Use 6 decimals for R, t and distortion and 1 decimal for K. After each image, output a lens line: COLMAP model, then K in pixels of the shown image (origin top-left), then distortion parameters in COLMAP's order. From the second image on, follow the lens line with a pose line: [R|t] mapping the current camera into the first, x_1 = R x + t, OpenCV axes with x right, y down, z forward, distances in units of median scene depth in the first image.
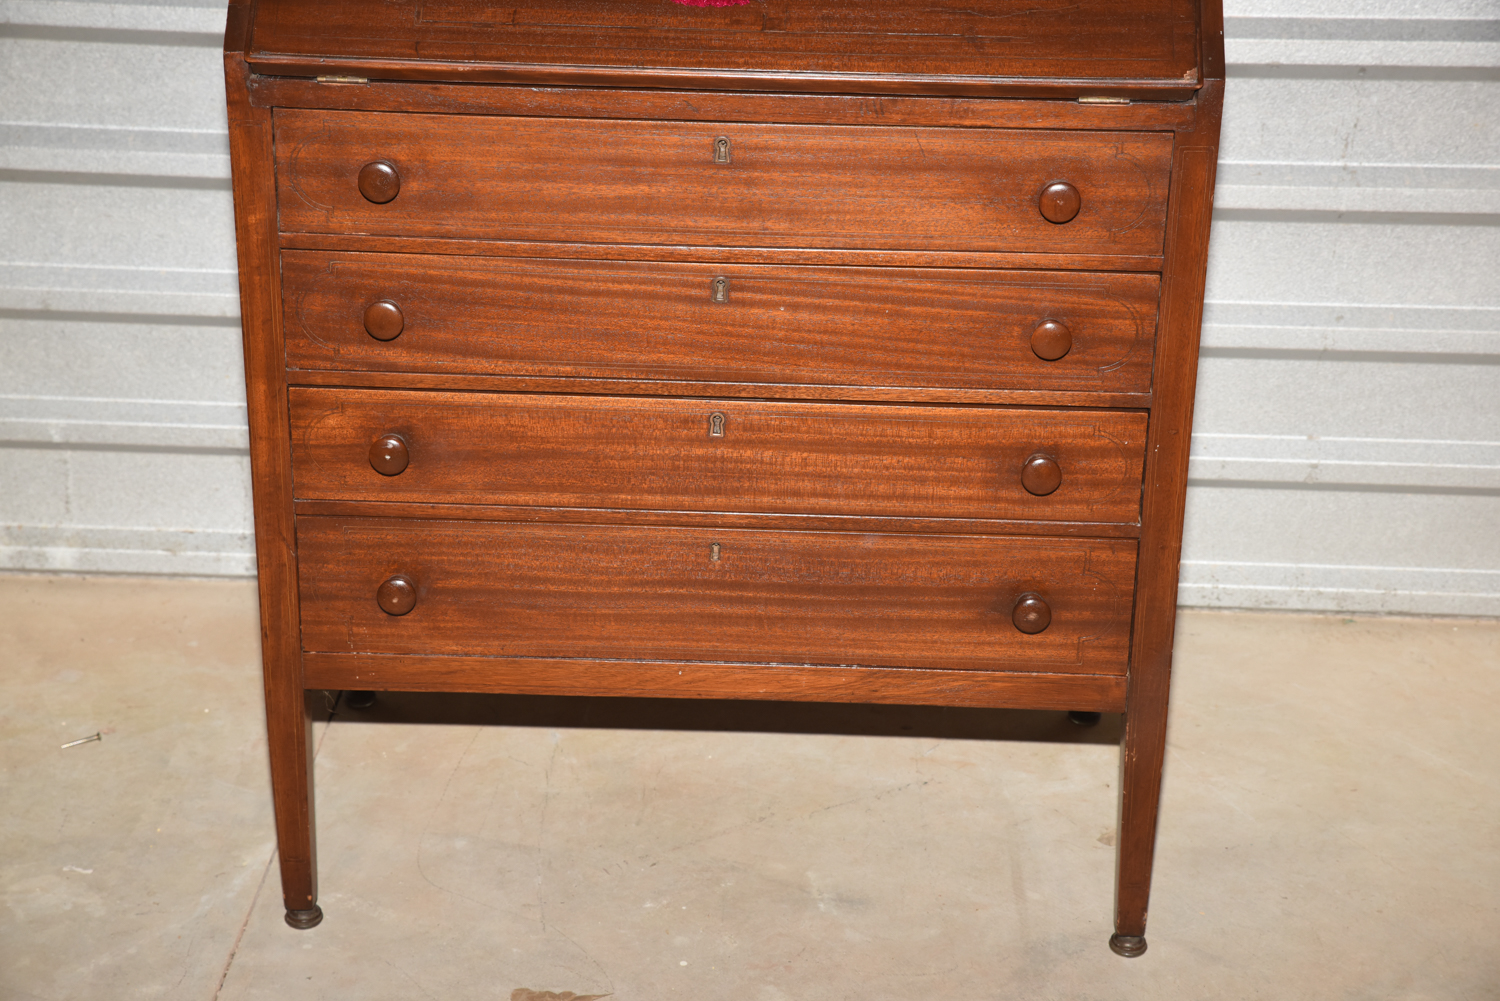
lens RADIAL K [[2847.0, 0, 782.6], [0, 2847.0, 599.8], [0, 0, 1]] dist [0.166048, 0.000000]
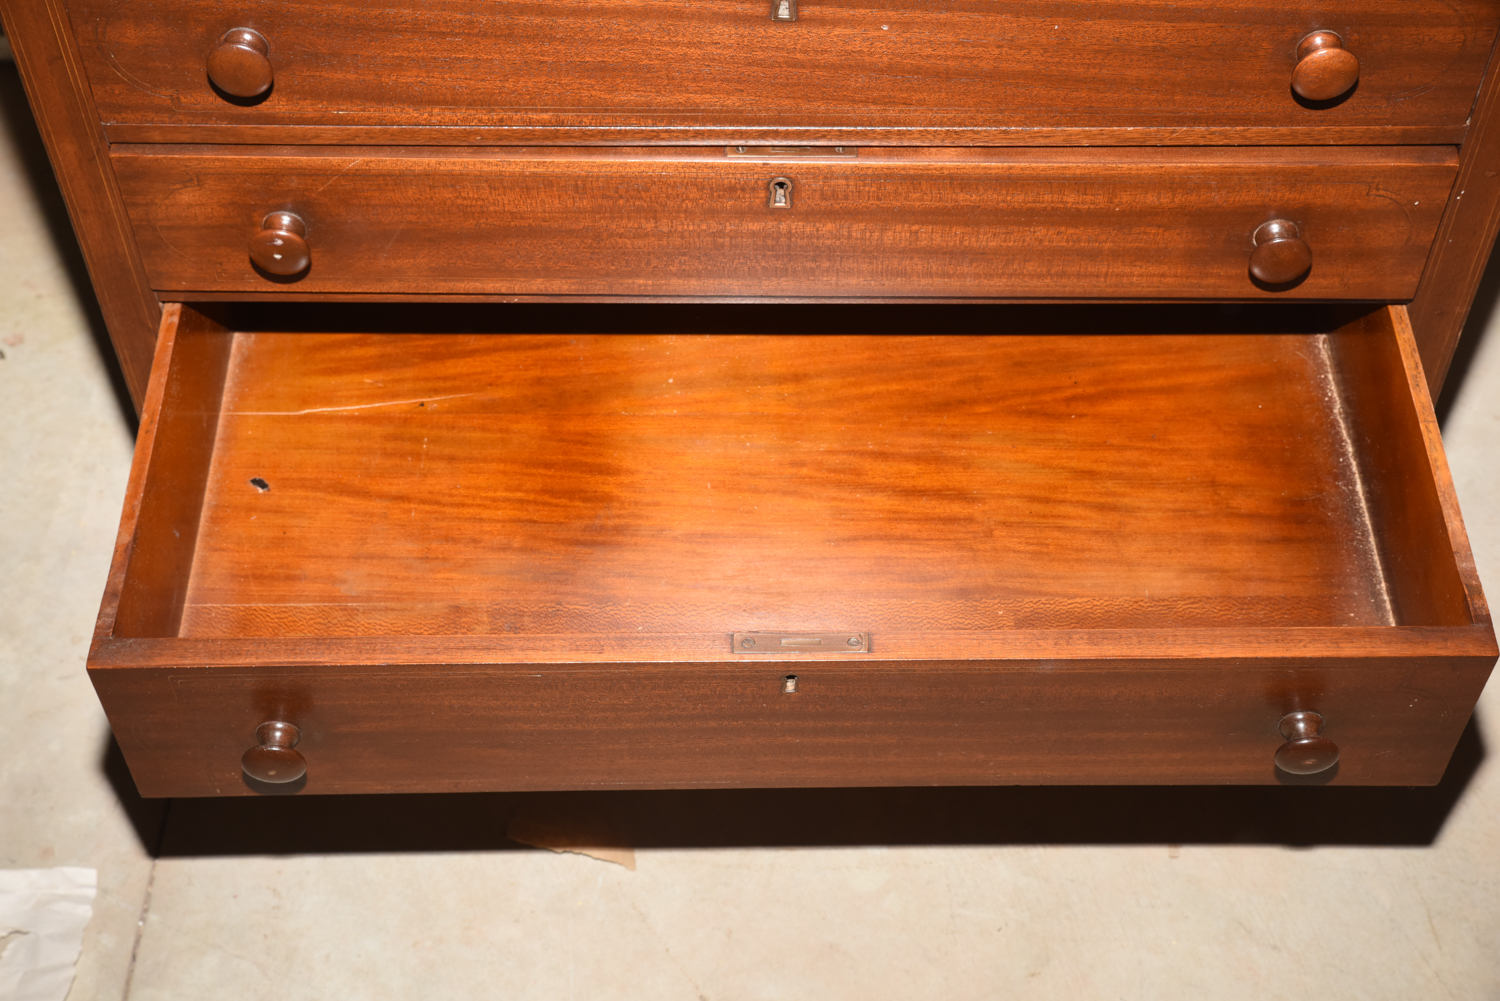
lens RADIAL K [[2175.4, 0, 756.1], [0, 2175.4, 568.4], [0, 0, 1]] dist [0.075958, 0.000000]
pose [[0.999699, -0.016451, -0.018209, -0.021086], [0.022933, 0.890385, 0.454630, -0.211172], [0.008734, -0.454911, 0.890494, 0.523351]]
